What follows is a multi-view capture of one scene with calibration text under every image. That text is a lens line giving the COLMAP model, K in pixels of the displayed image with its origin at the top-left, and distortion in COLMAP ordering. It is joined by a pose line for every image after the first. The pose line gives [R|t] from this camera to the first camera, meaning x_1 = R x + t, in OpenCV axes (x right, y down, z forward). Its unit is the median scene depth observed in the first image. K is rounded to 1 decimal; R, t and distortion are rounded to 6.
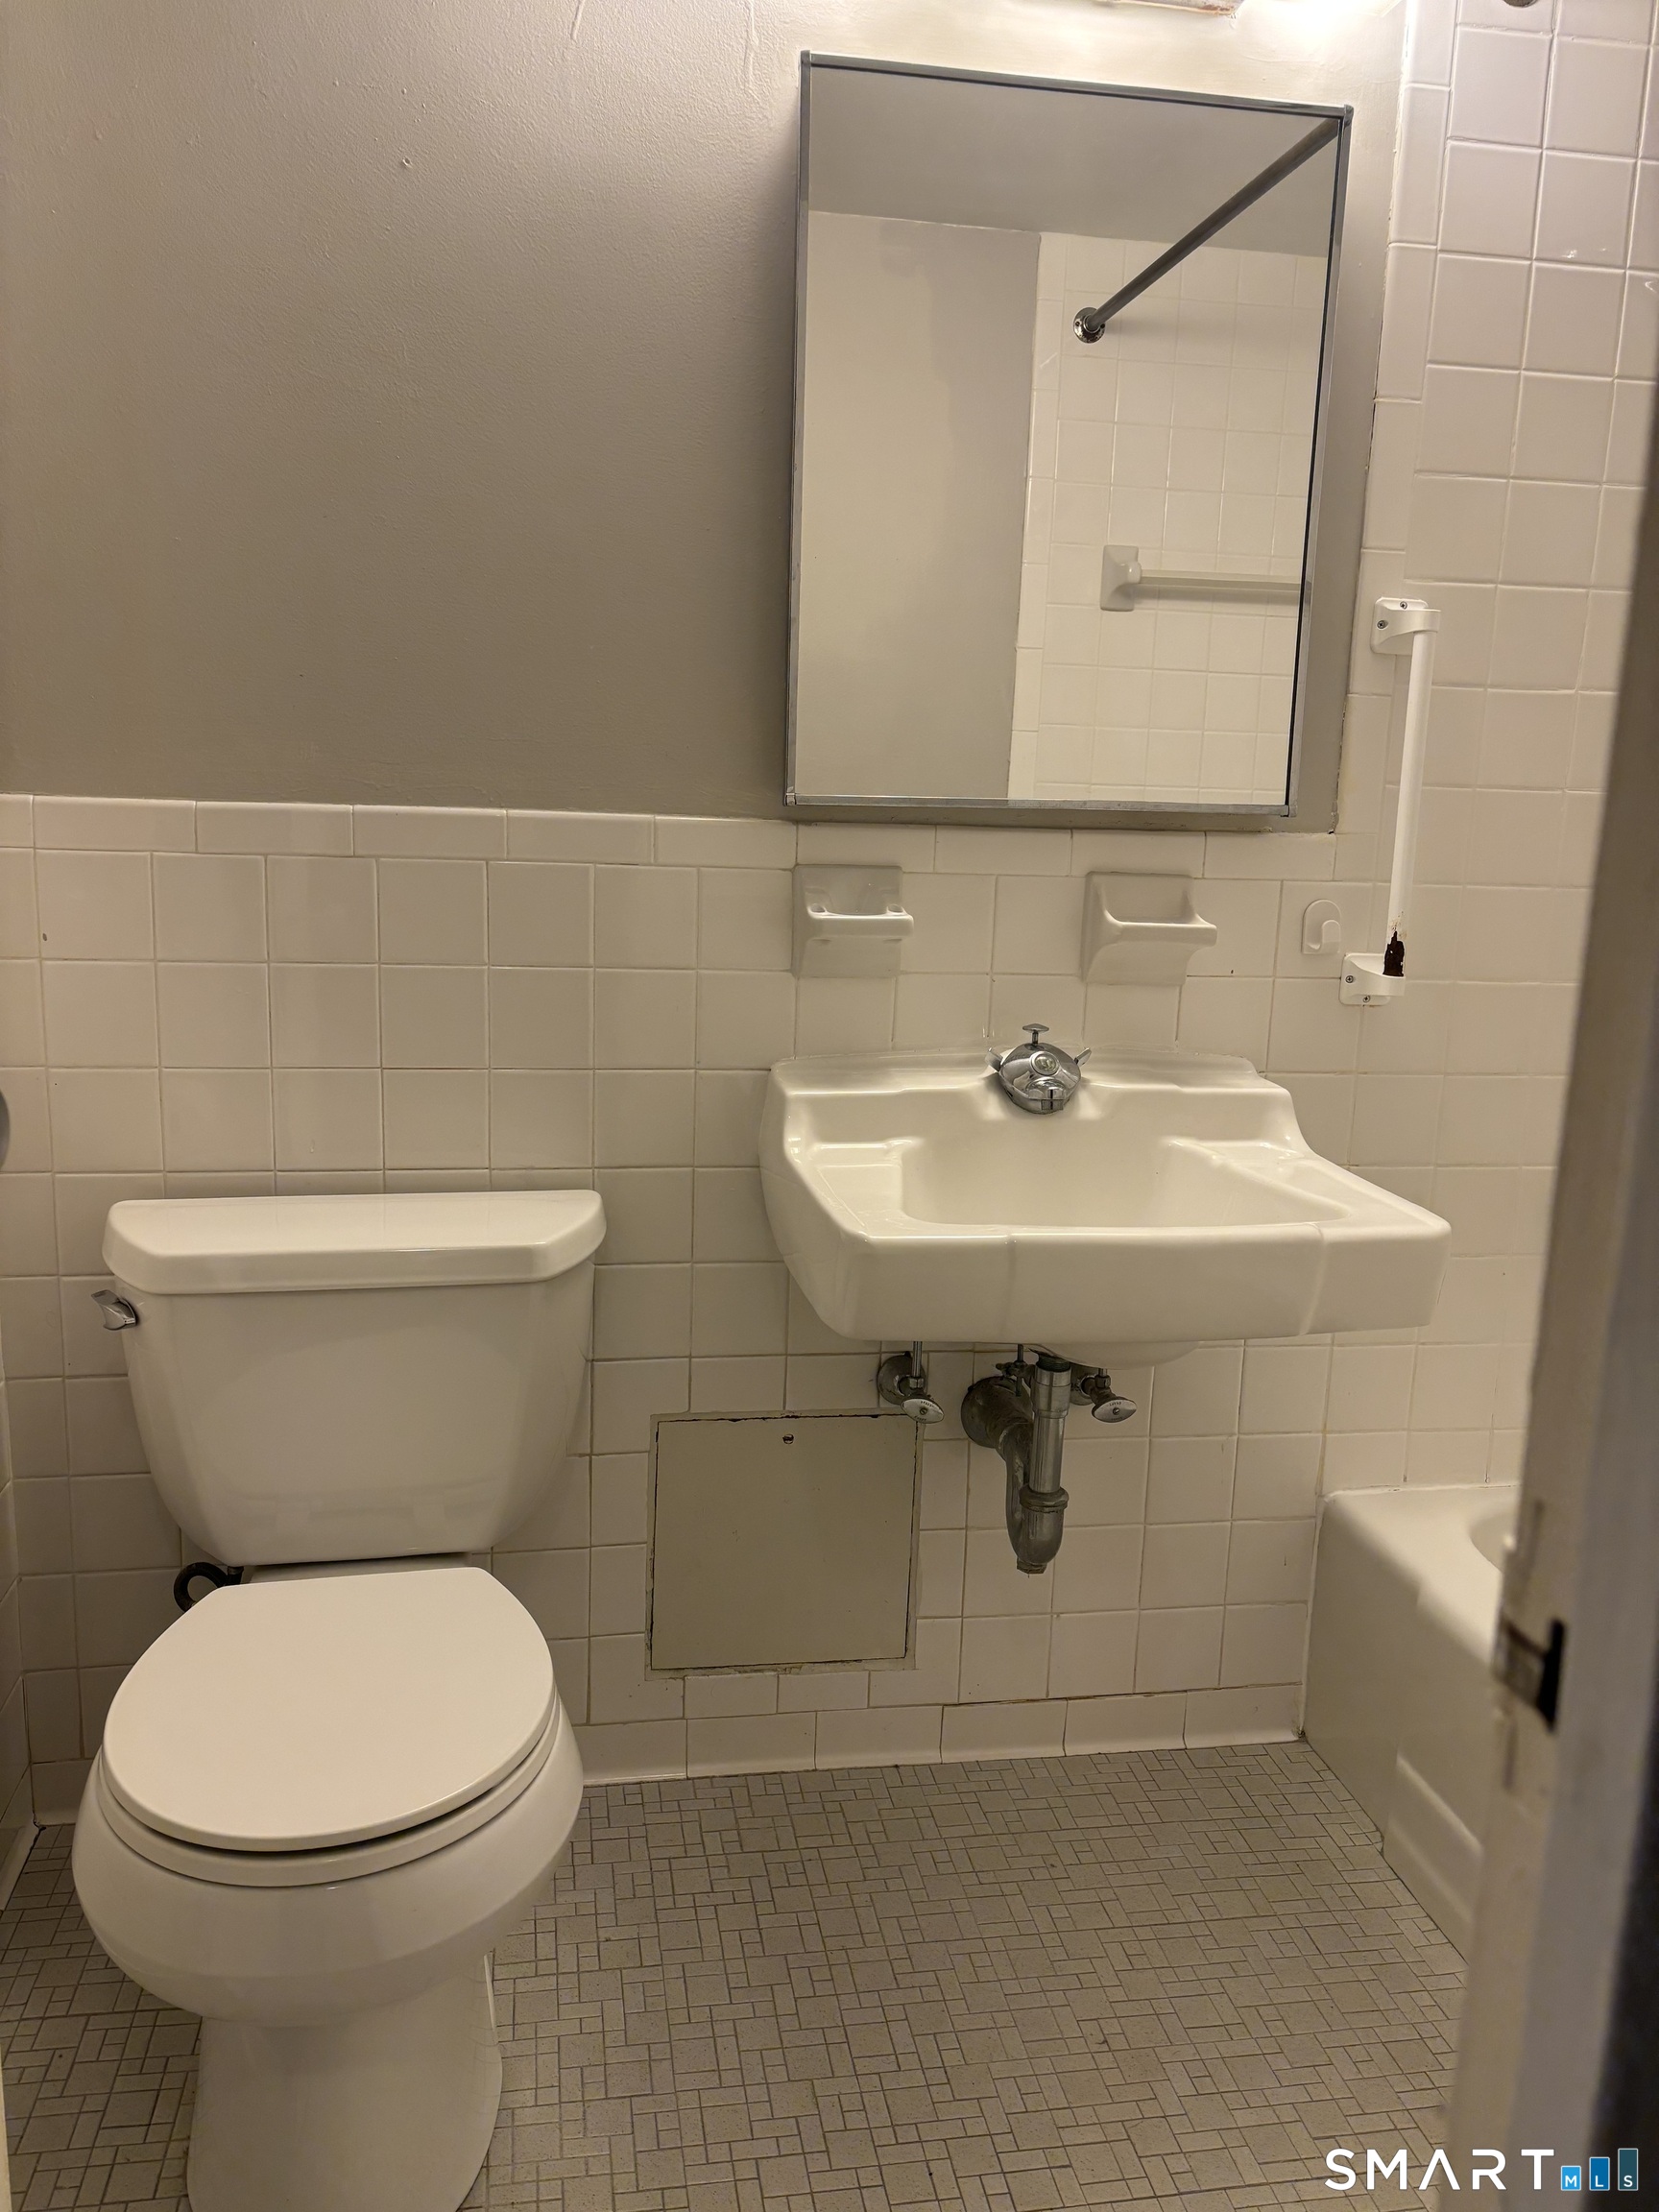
lens RADIAL K [[1642.5, 0, 829.5], [0, 1642.5, 1106.0], [0, 0, 1]] dist [0.010442, -0.056091]
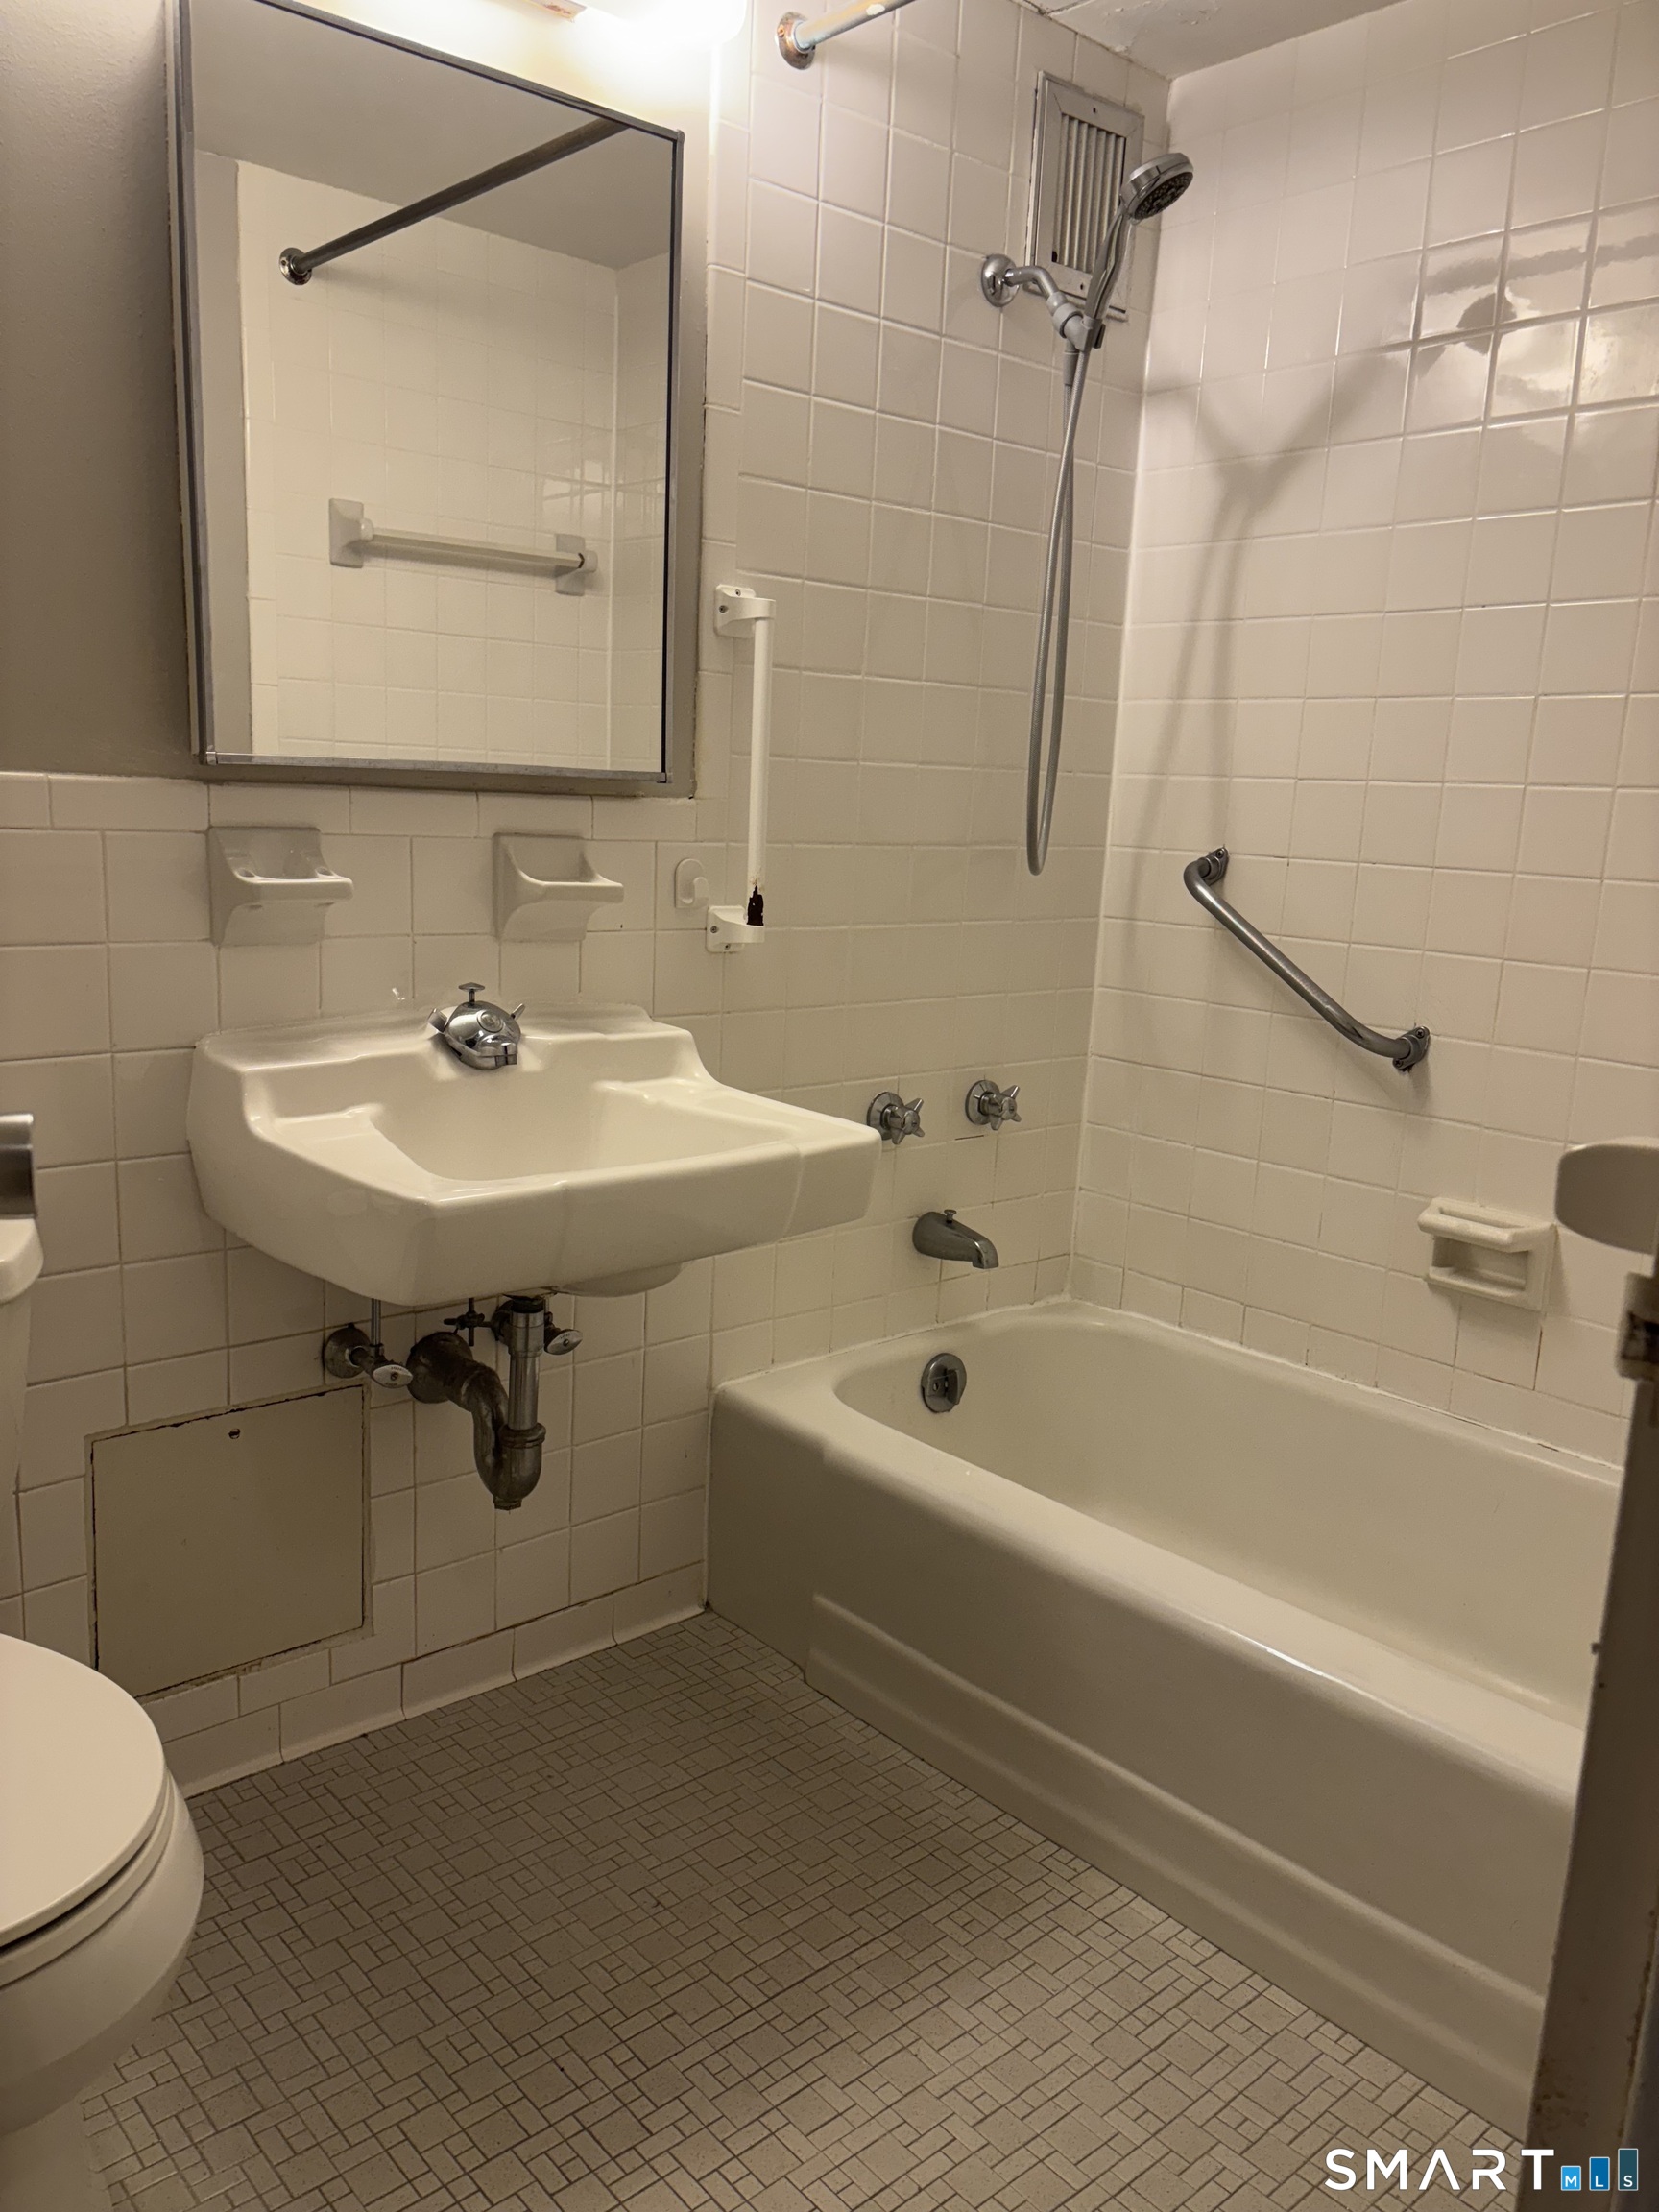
lens RADIAL K [[1651.9, 0, 830.0], [0, 1651.9, 1134.5], [0, 0, 1]] dist [0.004211, -0.060860]
pose [[0.832157, -0.101005, 0.545264, -0.255616], [0.077759, 0.994811, 0.065606, -0.006135], [-0.549062, -0.012195, 0.835693, 0.014446]]
